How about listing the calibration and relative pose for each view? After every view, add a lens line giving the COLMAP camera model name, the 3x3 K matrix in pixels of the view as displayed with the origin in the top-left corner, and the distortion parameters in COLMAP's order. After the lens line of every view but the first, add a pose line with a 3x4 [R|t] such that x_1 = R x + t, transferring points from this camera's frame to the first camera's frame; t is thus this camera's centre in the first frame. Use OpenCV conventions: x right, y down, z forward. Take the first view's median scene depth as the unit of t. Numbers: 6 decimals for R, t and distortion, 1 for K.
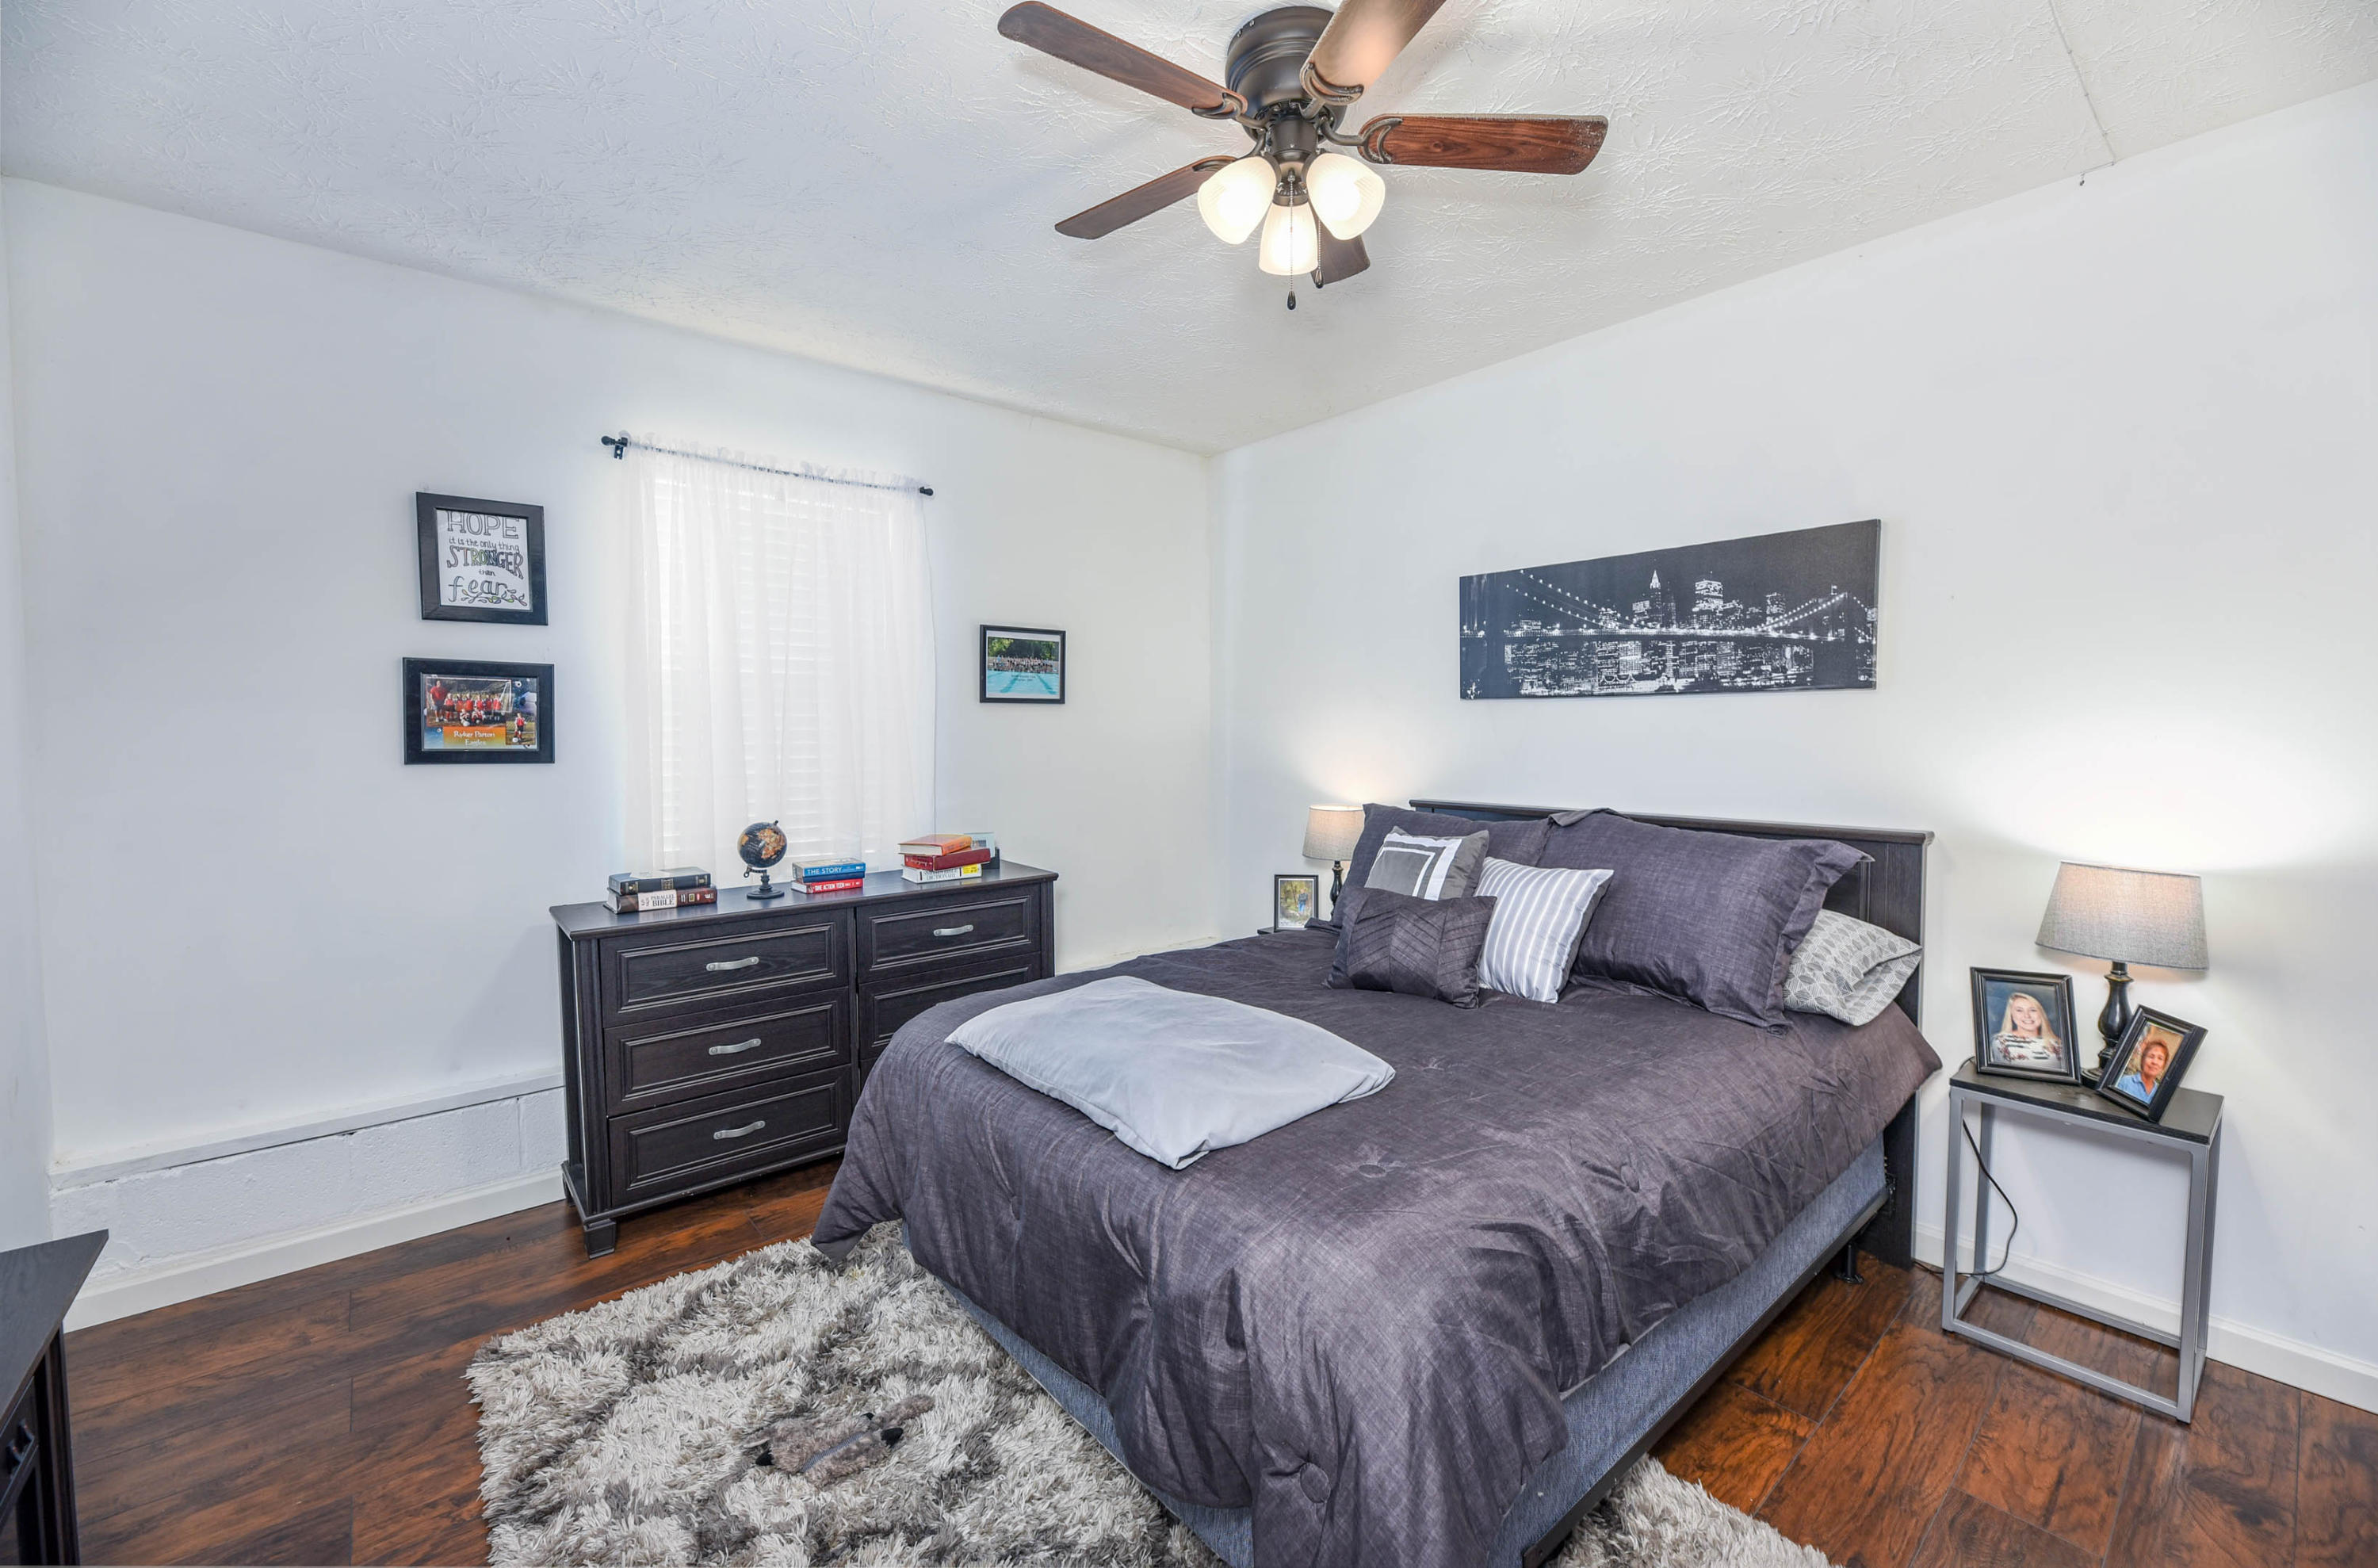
lens RADIAL K [[957.4, 0, 1194.1], [0, 957.4, 769.2], [0, 0, 1]] dist [-0.002163, -0.000199]
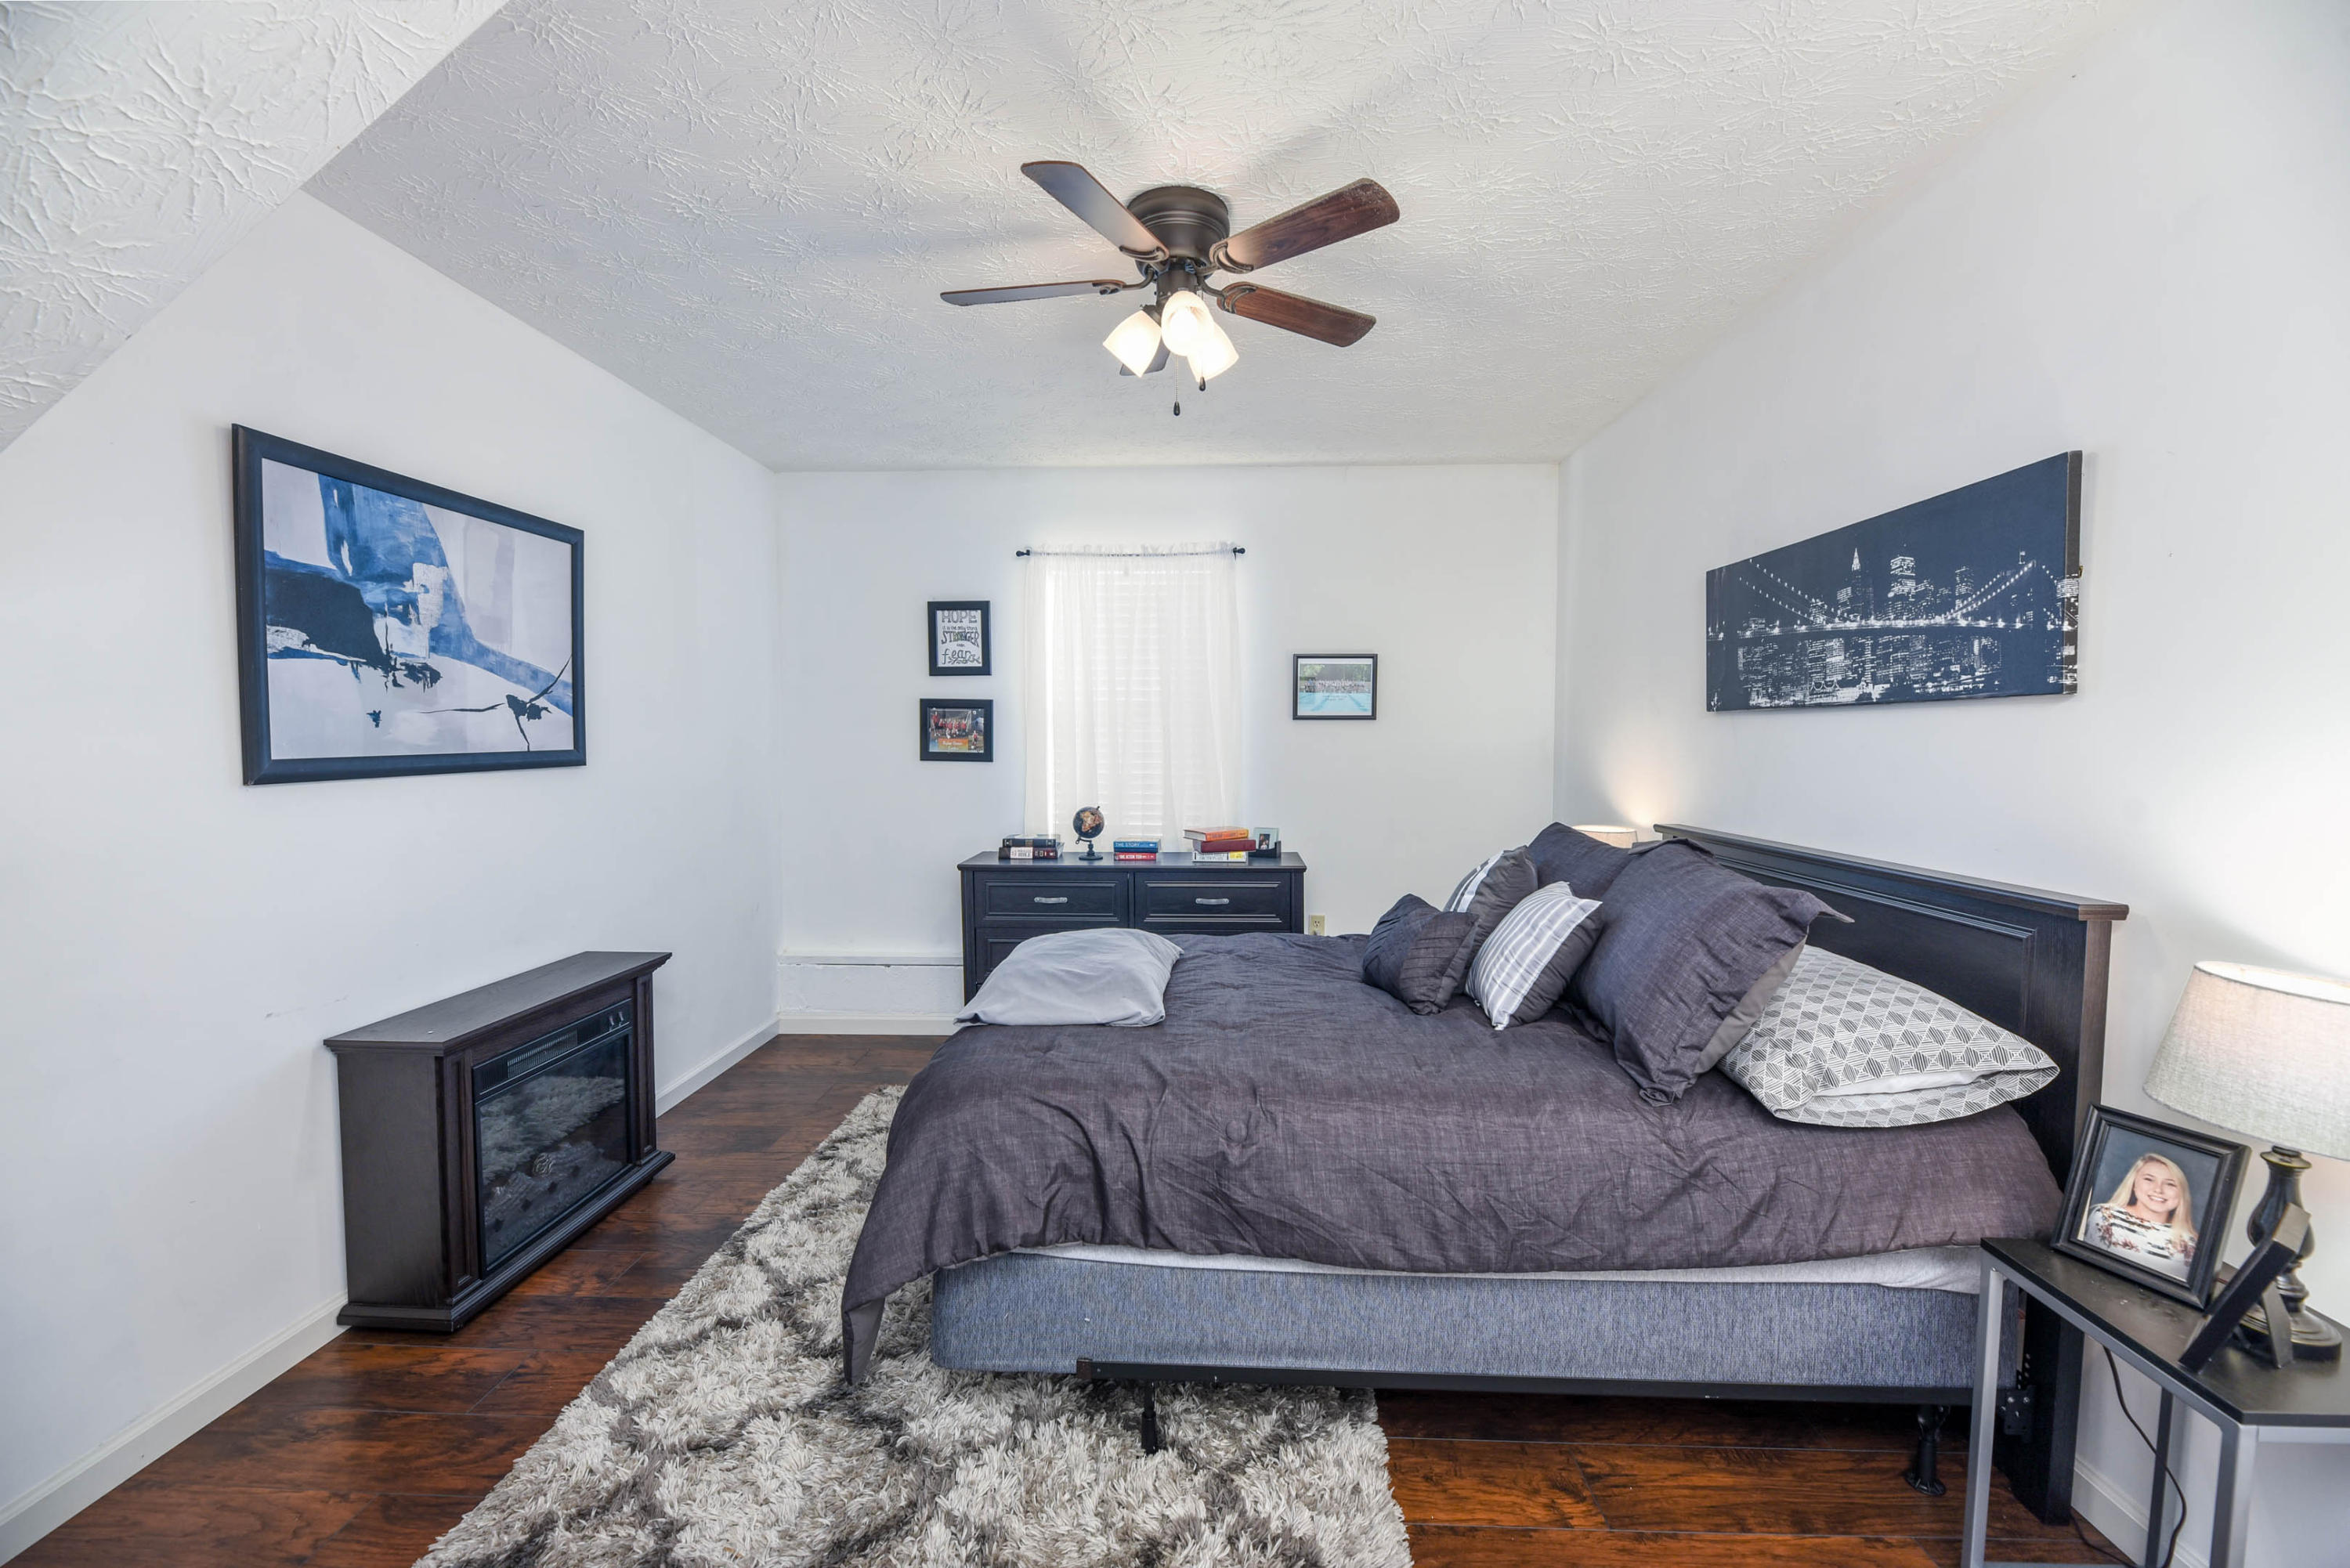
lens RADIAL K [[946.5, 0, 1175.0], [0, 946.5, 784.0], [0, 0, 1]] dist [0.001881, -0.004453]
pose [[0.737664, 0.037142, -0.674145, 0.604832], [-0.033700, 0.999267, 0.018178, -0.008180], [0.674326, 0.009309, 0.738375, 0.045089]]
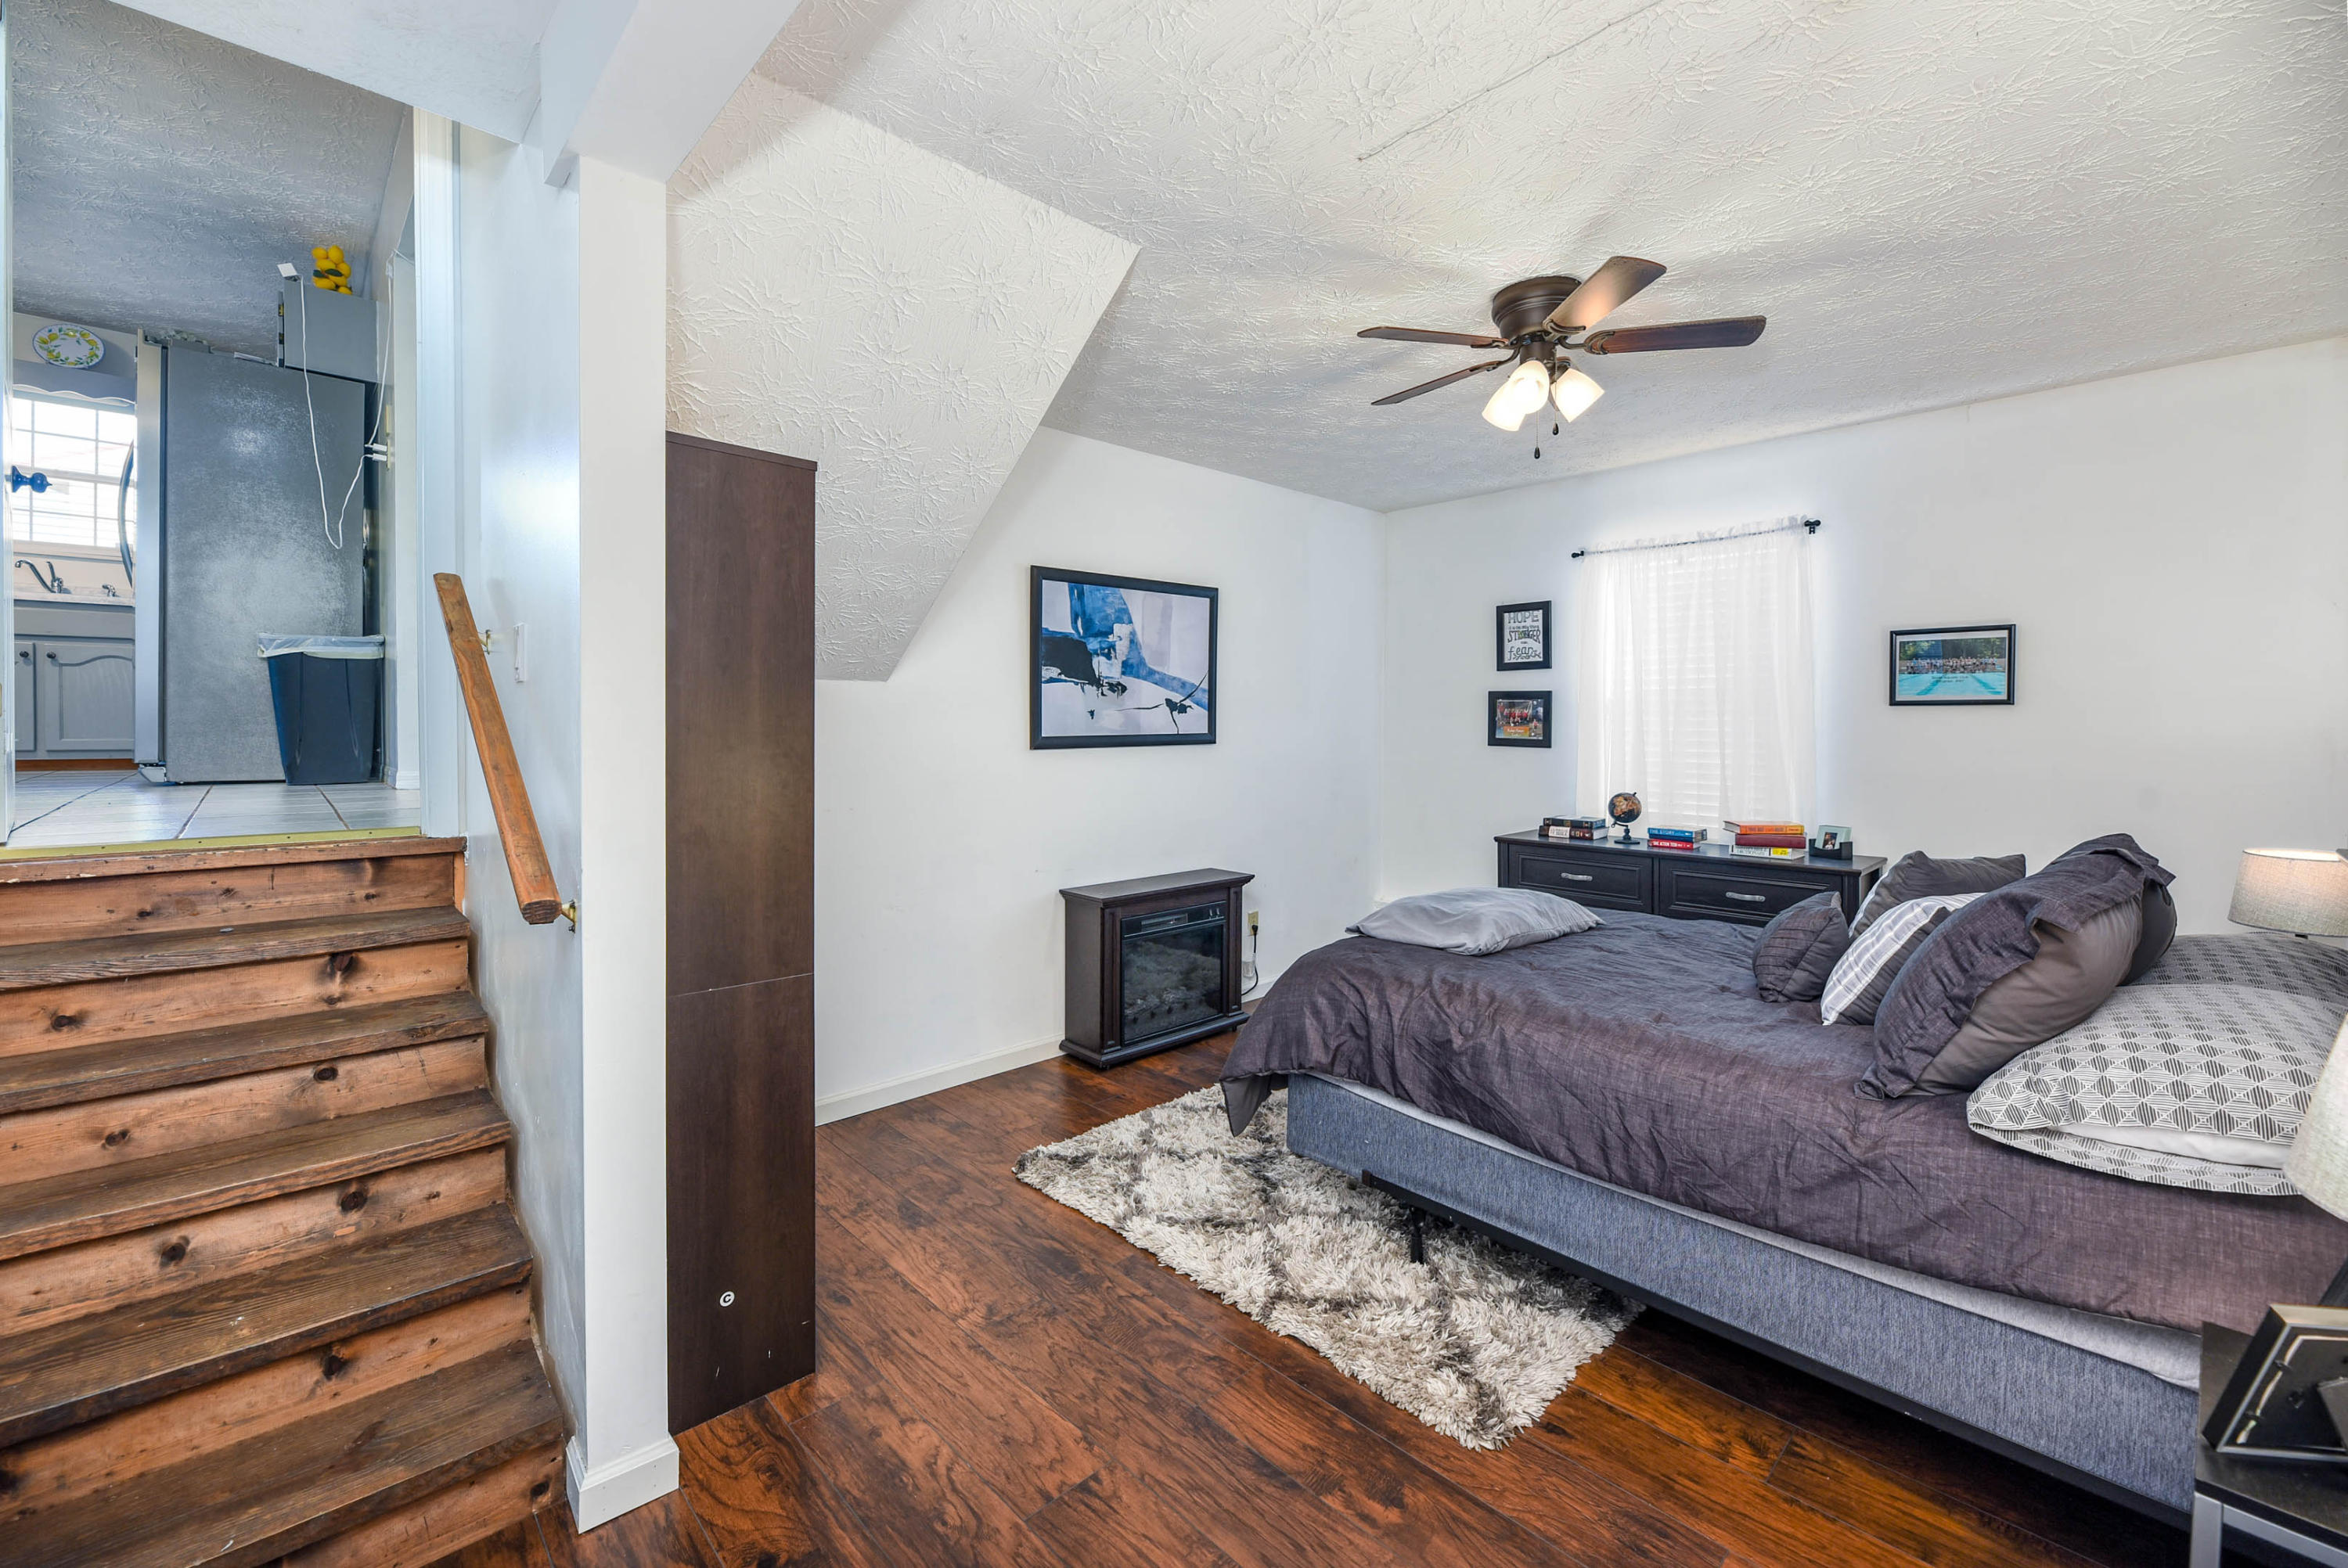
lens RADIAL K [[962.8, 0, 1172.7], [0, 962.8, 744.5], [0, 0, 1]] dist [-0.001927, -0.000335]
pose [[0.055191, 0.025101, -0.998160, 1.009802], [-0.046786, 0.998651, 0.022527, -0.019103], [0.997379, 0.045456, 0.056291, 0.220605]]
